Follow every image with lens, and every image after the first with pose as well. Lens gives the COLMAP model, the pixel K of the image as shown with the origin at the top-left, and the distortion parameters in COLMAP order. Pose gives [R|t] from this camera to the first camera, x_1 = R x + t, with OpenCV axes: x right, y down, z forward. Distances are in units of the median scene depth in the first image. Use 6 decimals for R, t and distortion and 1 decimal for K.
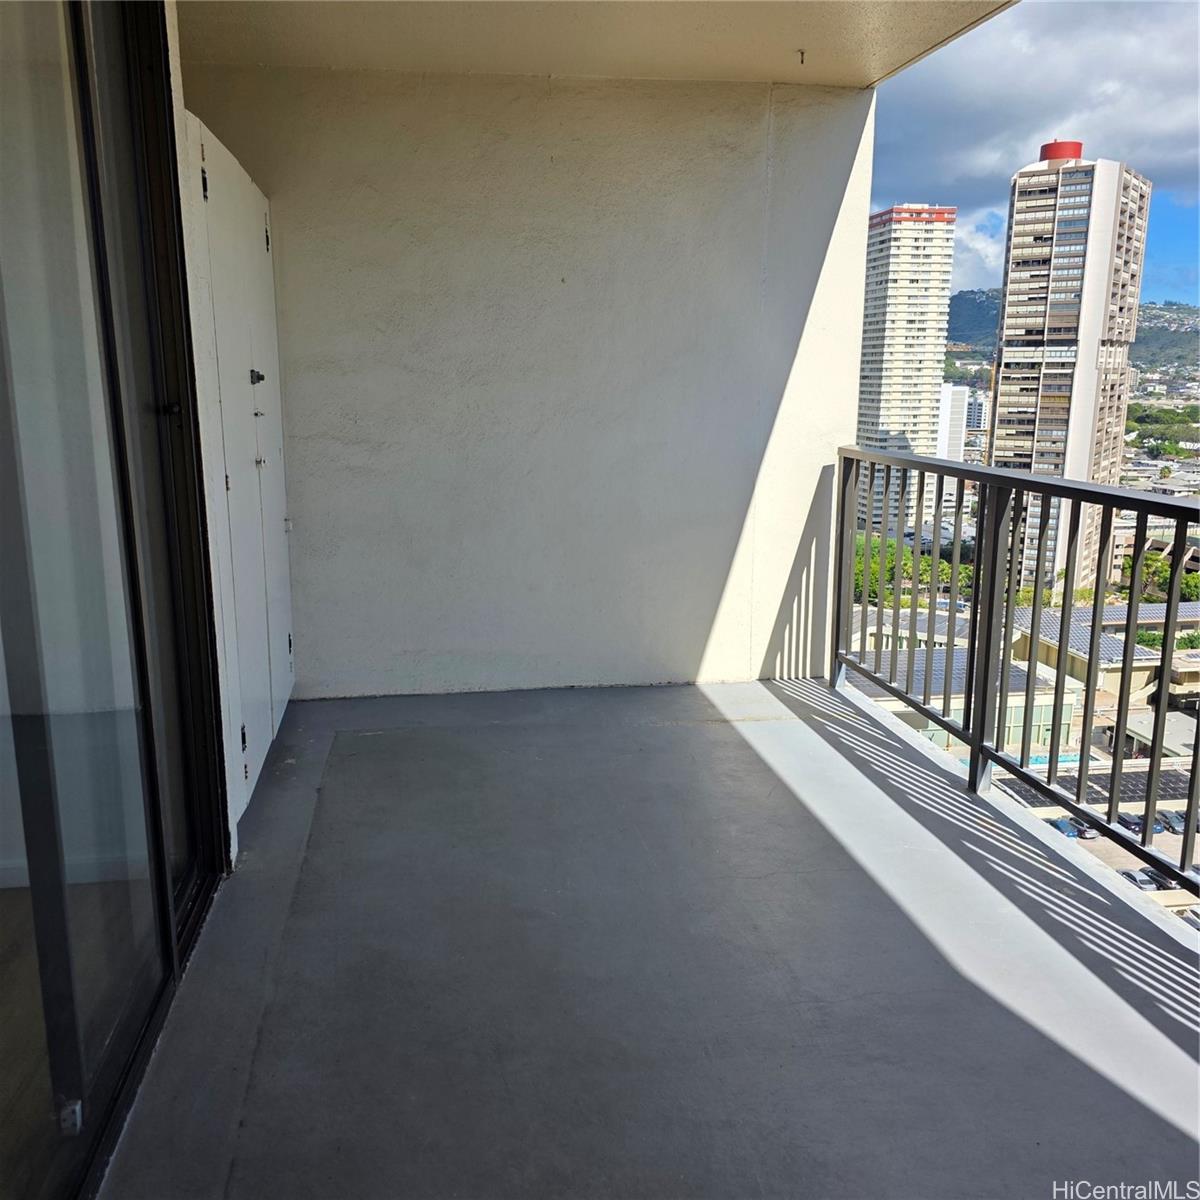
lens RADIAL K [[1088.9, 0, 604.5], [0, 1088.9, 611.5], [0, 0, 1]] dist [0.074957, -0.074936]
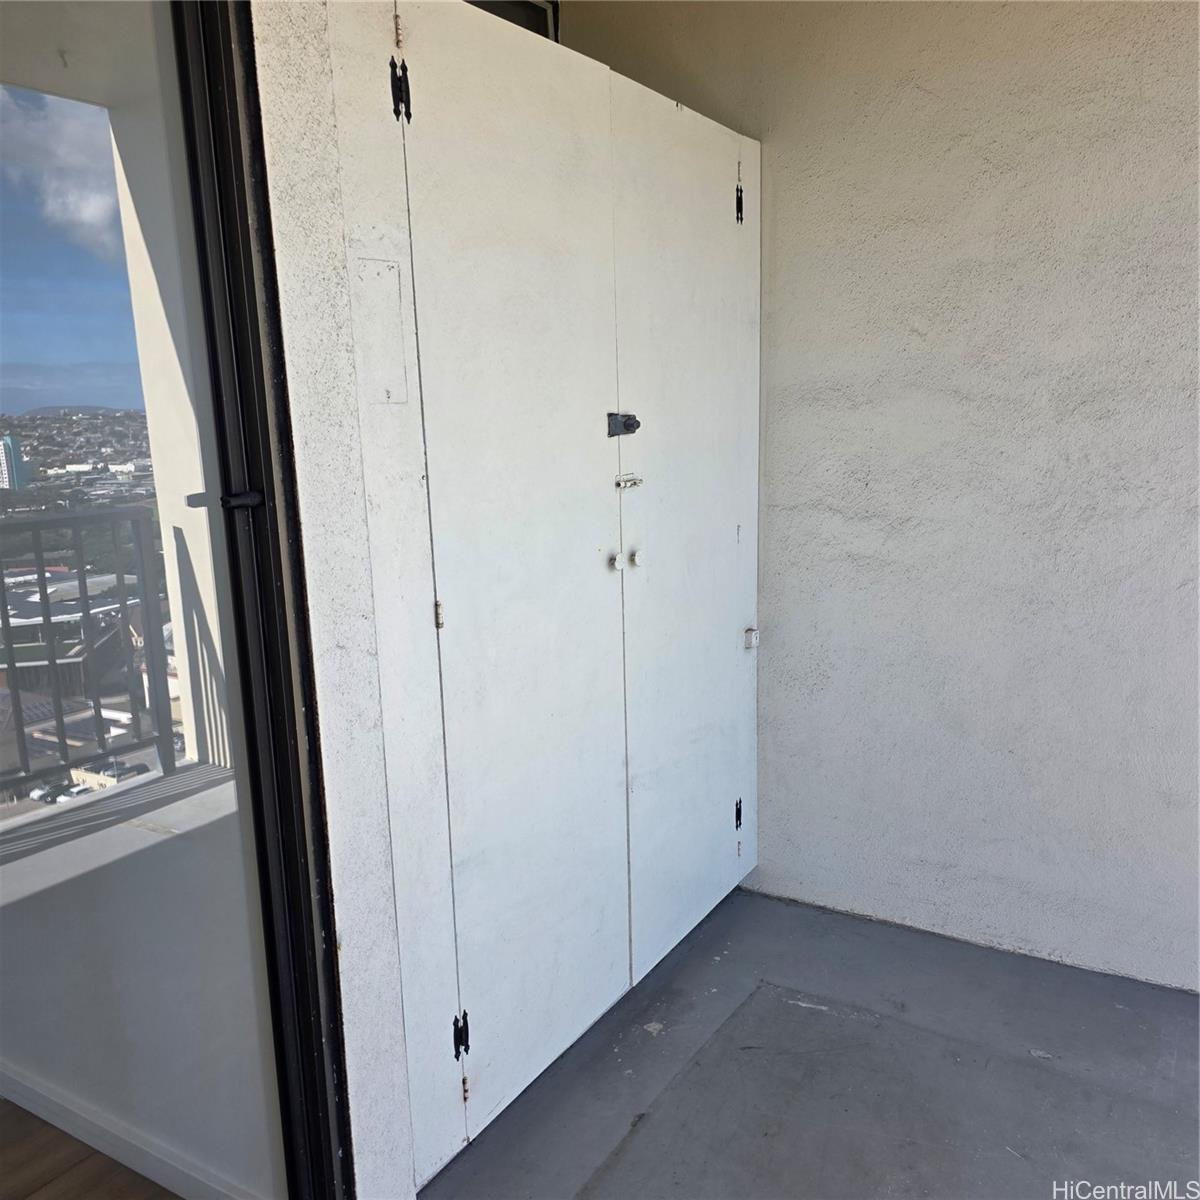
lens RADIAL K [[1088.9, 0, 590.1], [0, 1088.9, 616.4], [0, 0, 1]] dist [0.074957, -0.074936]
pose [[0.750396, 0.101842, -0.653095, 0.066578], [-0.108729, 0.993618, 0.030015, -0.101564], [0.651984, 0.048487, 0.756681, 0.438880]]
